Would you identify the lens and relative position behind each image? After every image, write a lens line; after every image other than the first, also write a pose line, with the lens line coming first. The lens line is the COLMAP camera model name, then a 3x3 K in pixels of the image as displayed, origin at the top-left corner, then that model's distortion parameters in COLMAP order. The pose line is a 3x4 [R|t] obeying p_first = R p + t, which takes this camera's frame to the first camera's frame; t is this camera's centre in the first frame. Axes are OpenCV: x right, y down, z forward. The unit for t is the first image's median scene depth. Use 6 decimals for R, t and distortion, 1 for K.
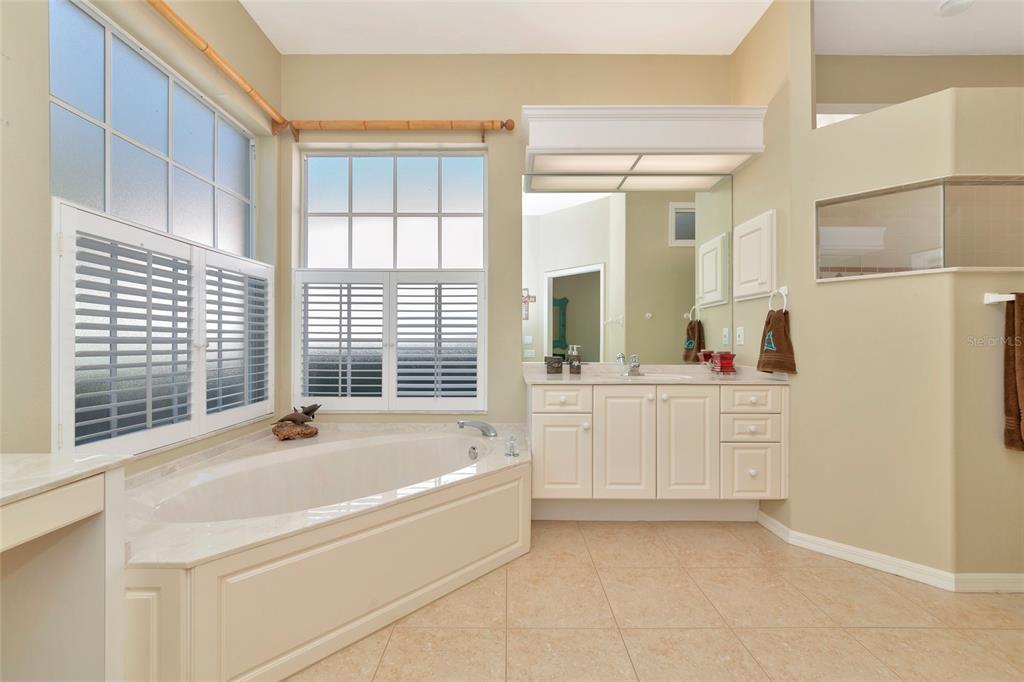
lens RADIAL K [[408.6, 0, 505.5], [0, 408.6, 343.1], [0, 0, 1]] dist [-0.005282, -0.001242]
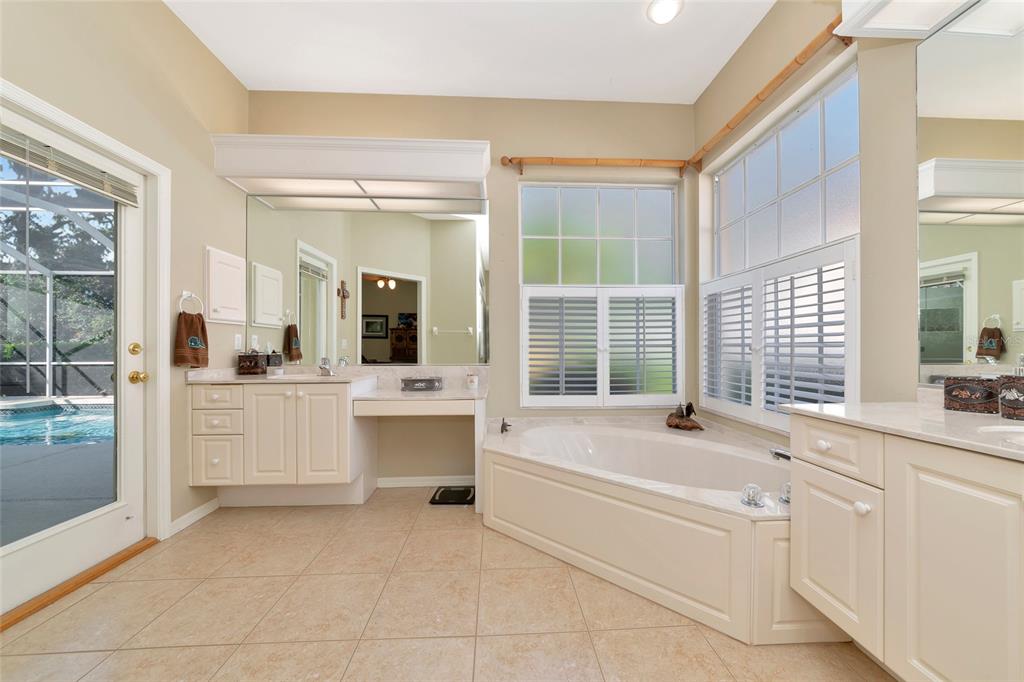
lens RADIAL K [[377.2, 0, 518.8], [0, 377.2, 344.9], [0, 0, 1]] dist [-0.017422, -0.000827]
pose [[0.069955, -0.006689, -0.997528, 0.569617], [-0.000301, 0.999977, -0.006726, -0.001234], [0.997550, 0.000771, 0.069951, 0.475413]]
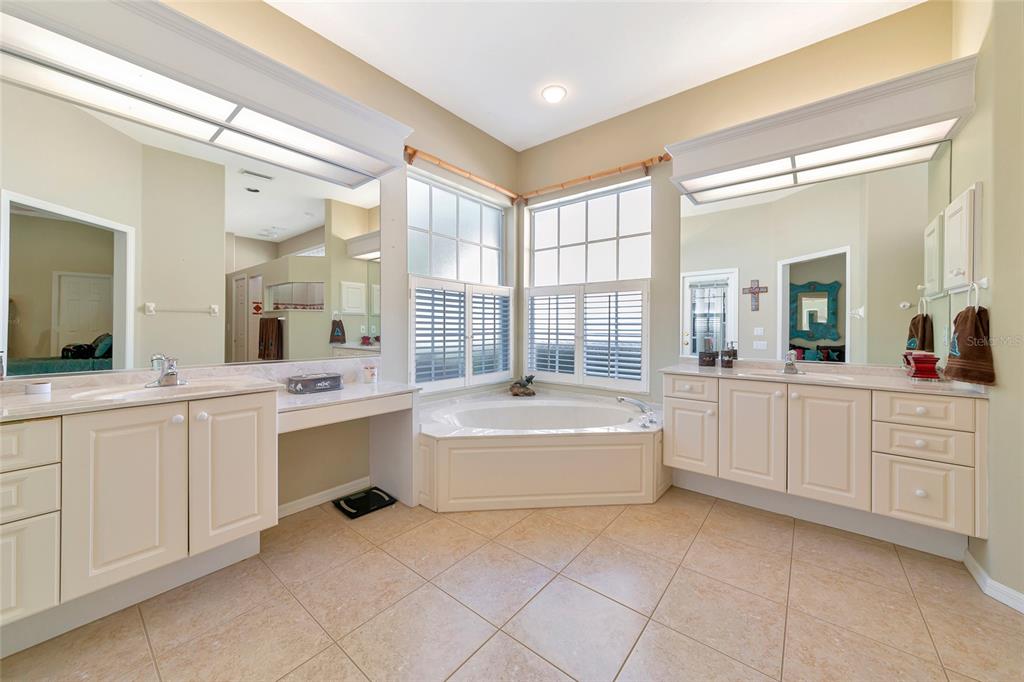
lens RADIAL K [[366.5, 0, 510.4], [0, 366.5, 328.1], [0, 0, 1]] dist [-0.001070, -0.000444]
pose [[0.780827, 0.003871, -0.624735, 0.360855], [-0.005881, 0.999982, -0.001155, -0.029412], [0.624719, 0.004576, 0.780836, -0.151264]]
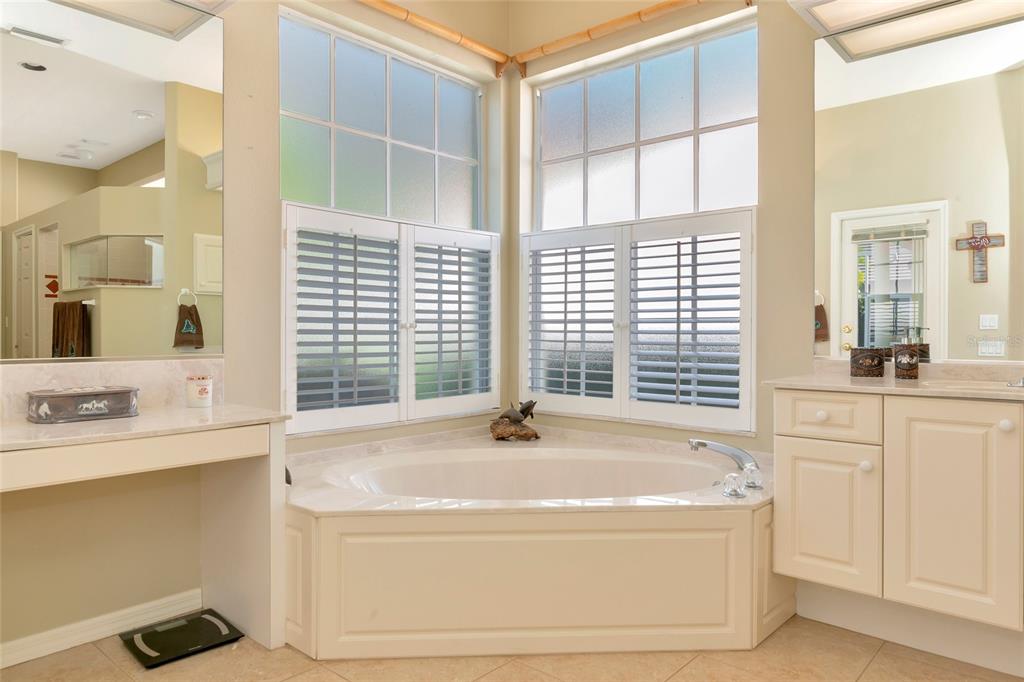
lens RADIAL K [[668.2, 0, 509.2], [0, 668.2, 329.4], [0, 0, 1]] dist [-0.004287, -0.003949]
pose [[0.754842, -0.000538, -0.655907, 0.386233], [-0.002742, 0.999988, -0.003975, 0.015716], [0.655901, 0.004799, 0.754831, -0.027073]]
